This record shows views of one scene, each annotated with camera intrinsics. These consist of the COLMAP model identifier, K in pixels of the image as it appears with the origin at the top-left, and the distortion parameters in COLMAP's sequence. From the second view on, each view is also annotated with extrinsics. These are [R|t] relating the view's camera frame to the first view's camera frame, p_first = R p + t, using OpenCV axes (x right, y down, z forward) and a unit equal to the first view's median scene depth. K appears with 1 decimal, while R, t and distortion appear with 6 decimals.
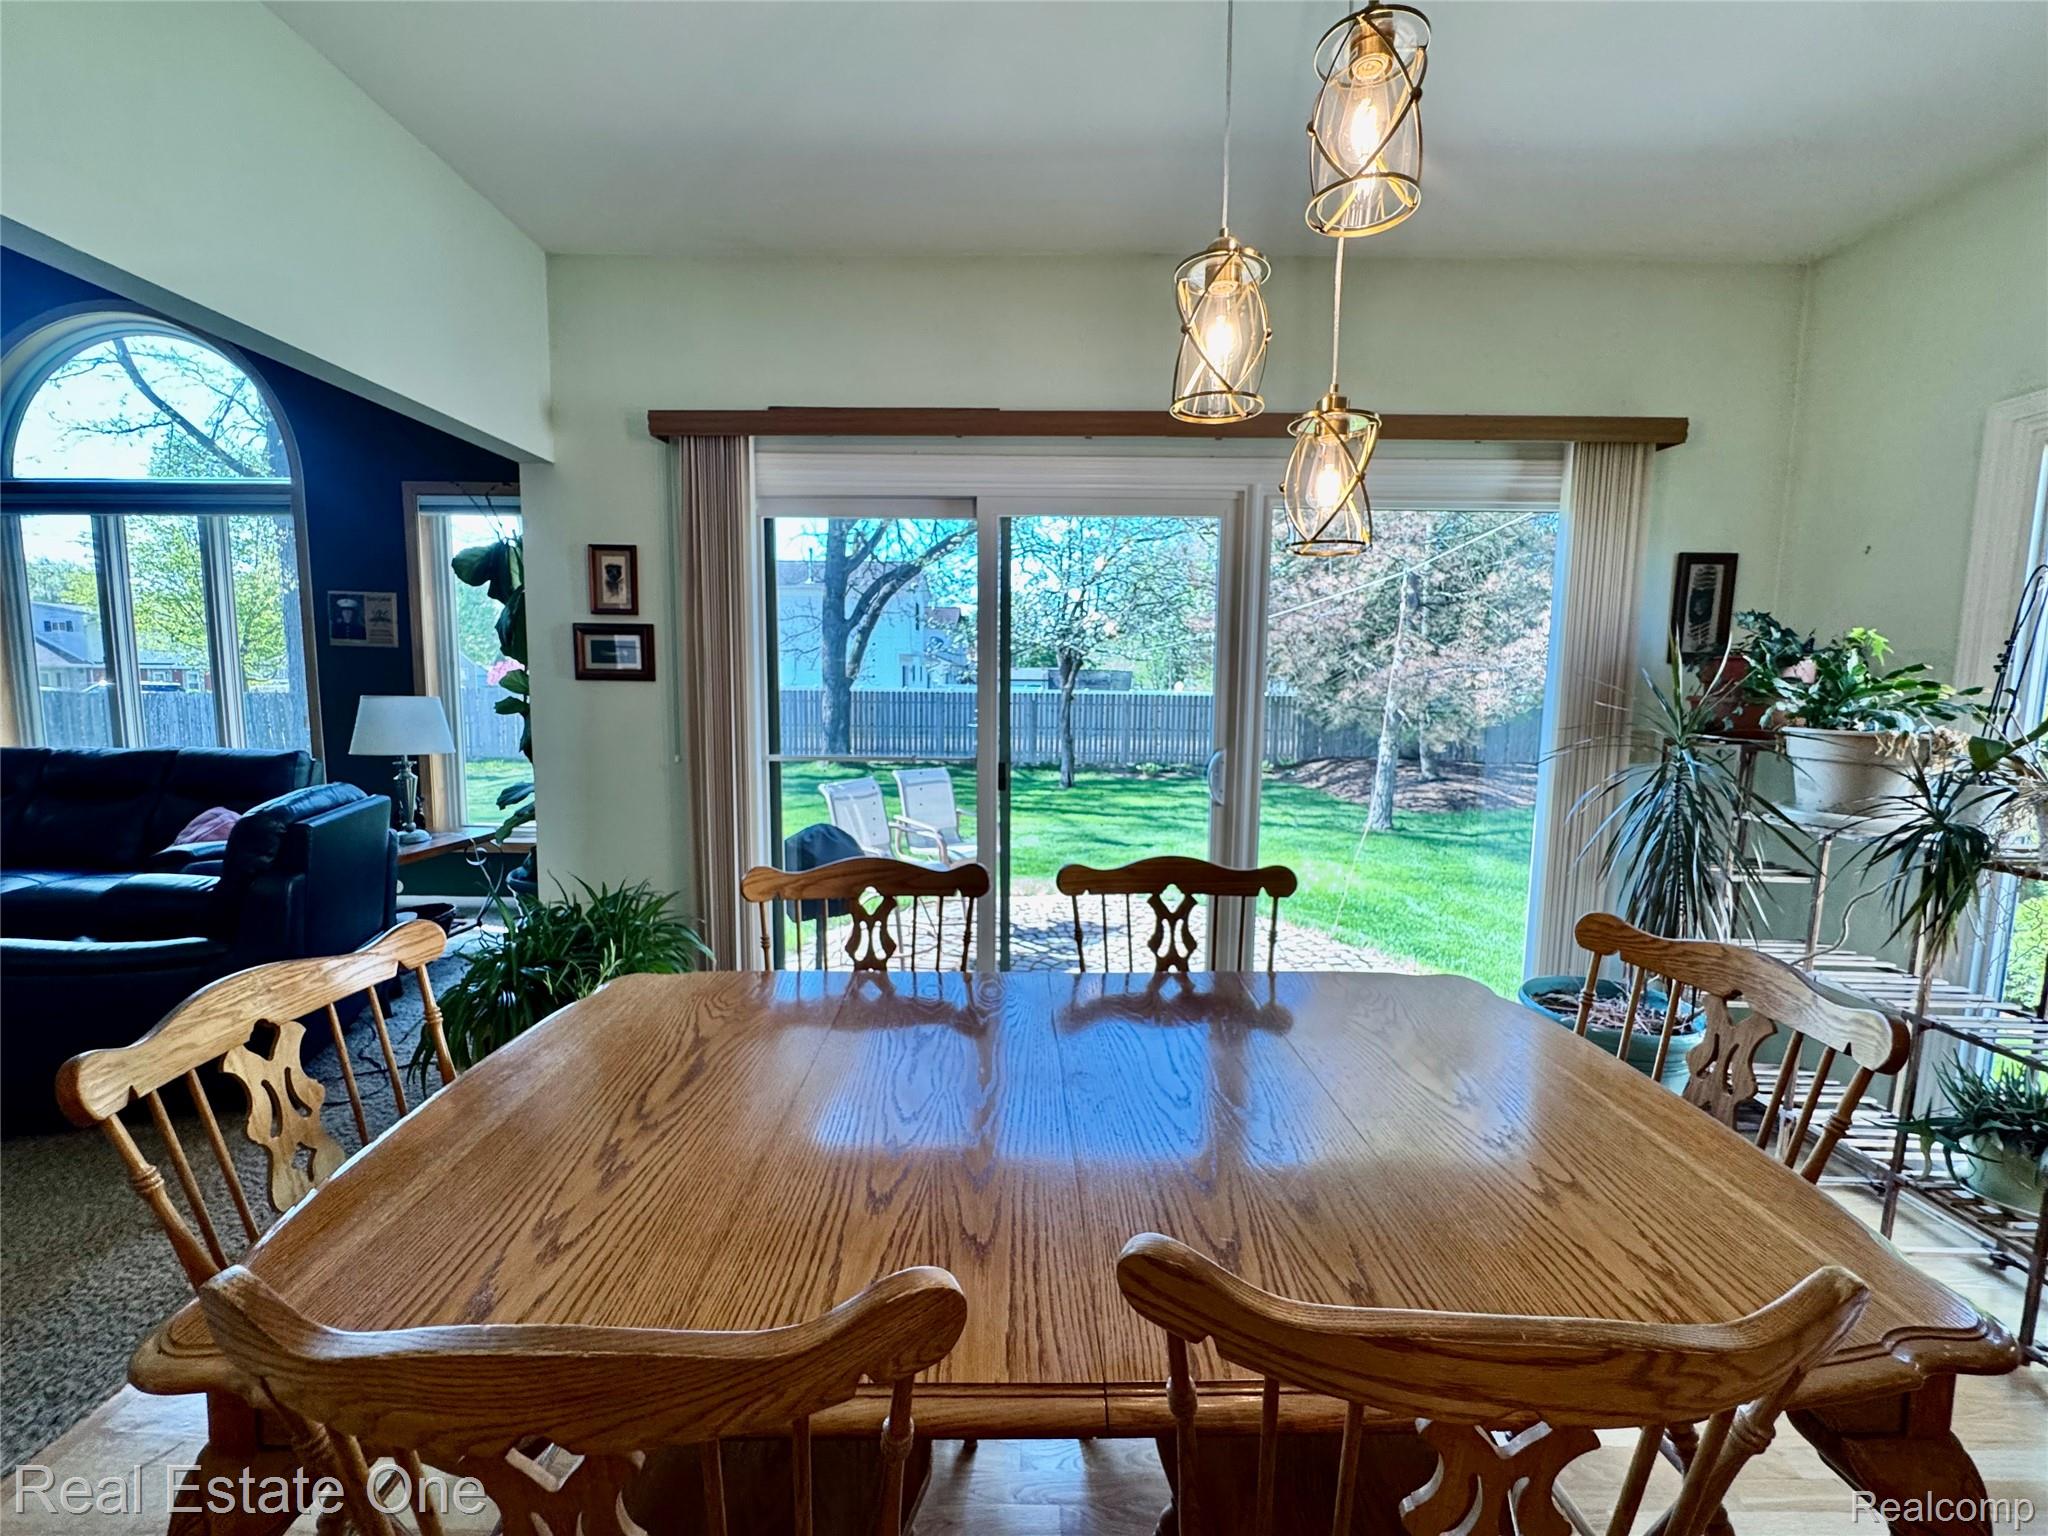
lens RADIAL K [[833.8, 0, 1018.6], [0, 833.8, 770.8], [0, 0, 1]] dist [-0.002759, -0.000266]
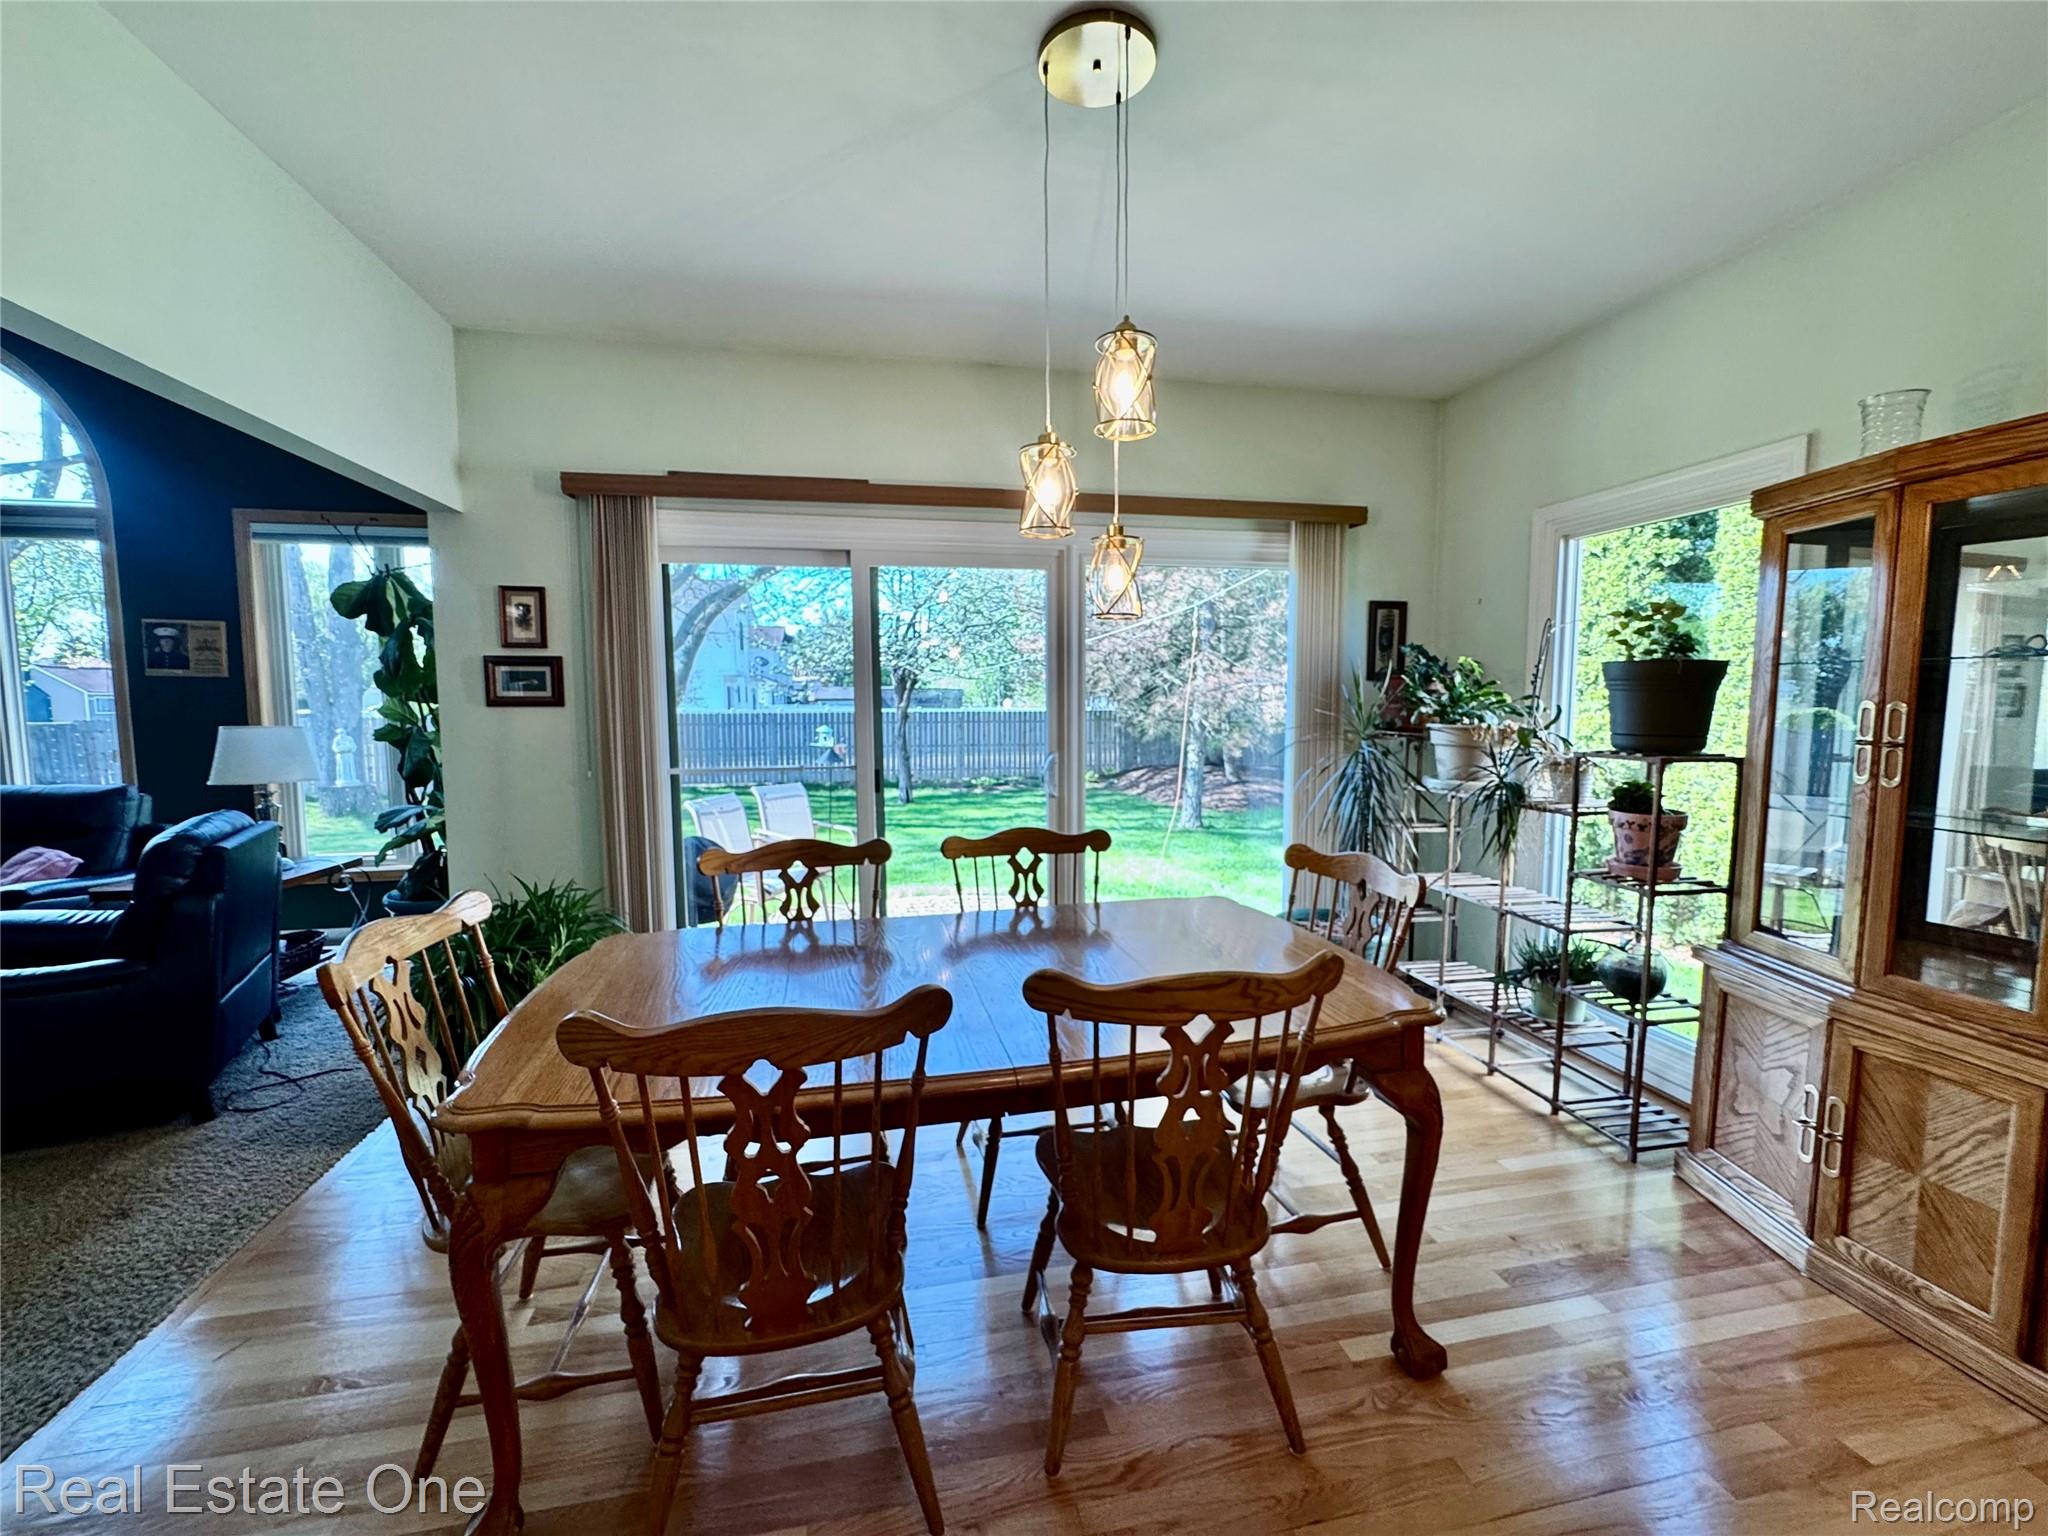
lens RADIAL K [[833.8, 0, 1017.2], [0, 833.8, 767.9], [0, 0, 1]] dist [-0.002759, -0.000266]
pose [[0.979705, -0.032343, 0.197818, -0.062766], [0.037242, 0.999084, -0.021094, 0.022585], [-0.196955, 0.028033, 0.980012, -0.228100]]
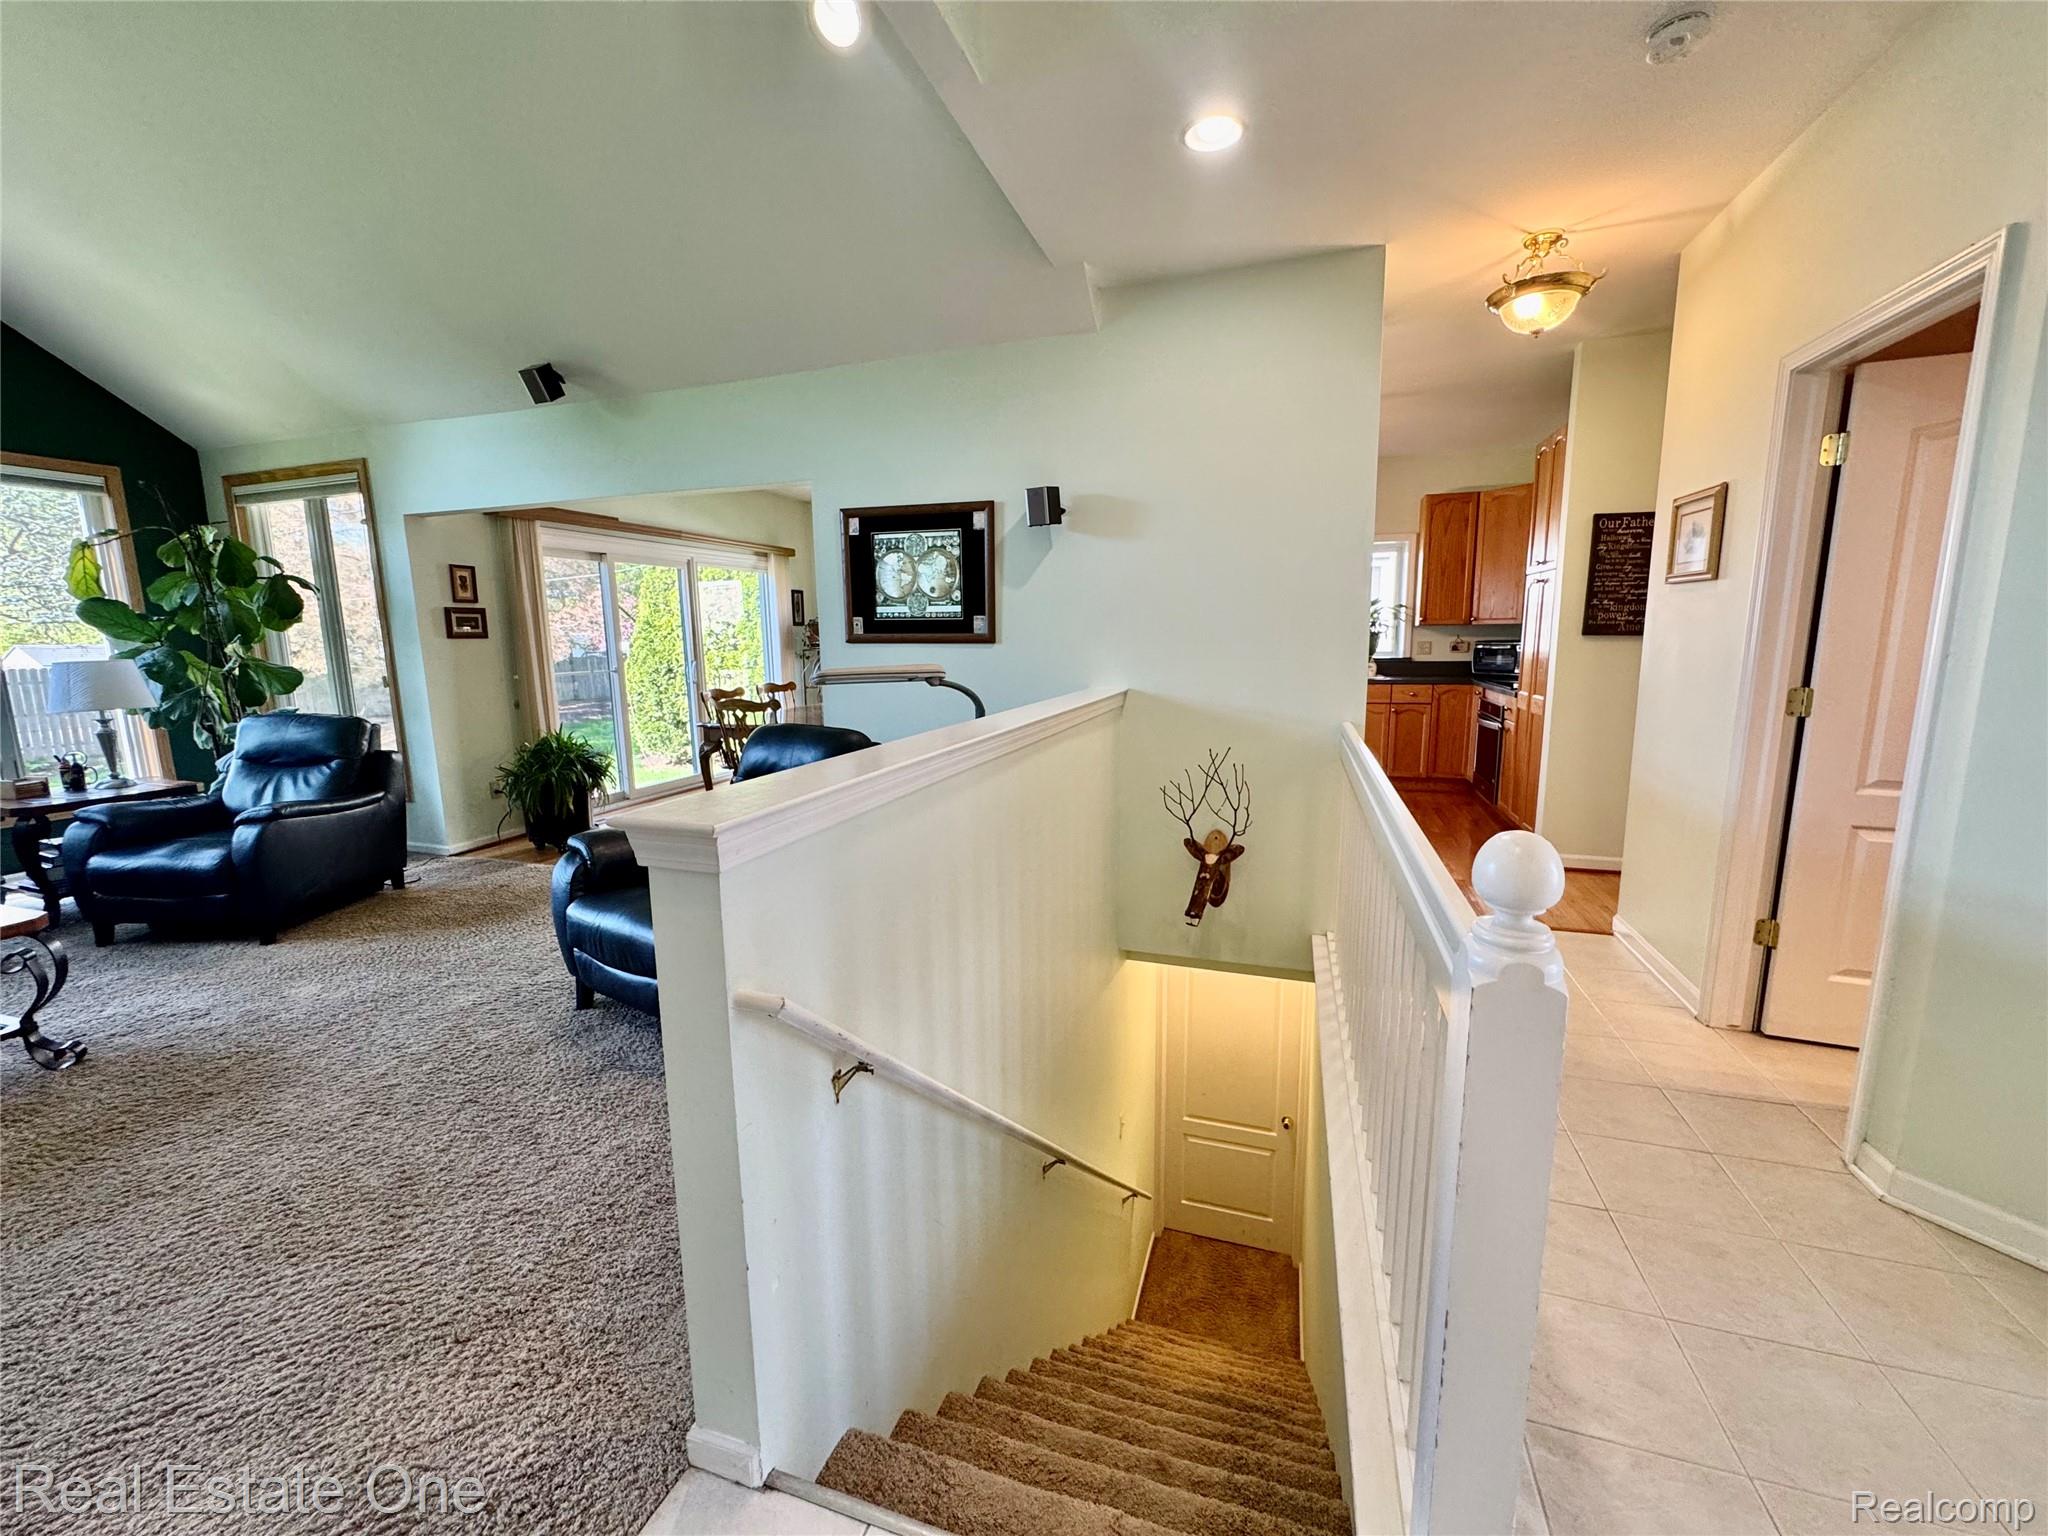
lens RADIAL K [[833.8, 0, 1022.5], [0, 833.8, 764.2], [0, 0, 1]] dist [-0.002759, -0.000266]
pose [[0.306590, -0.163802, 0.937641, -1.937126], [0.114283, 0.984290, 0.134583, 0.061954], [-0.944956, 0.065894, 0.320493, -0.767397]]
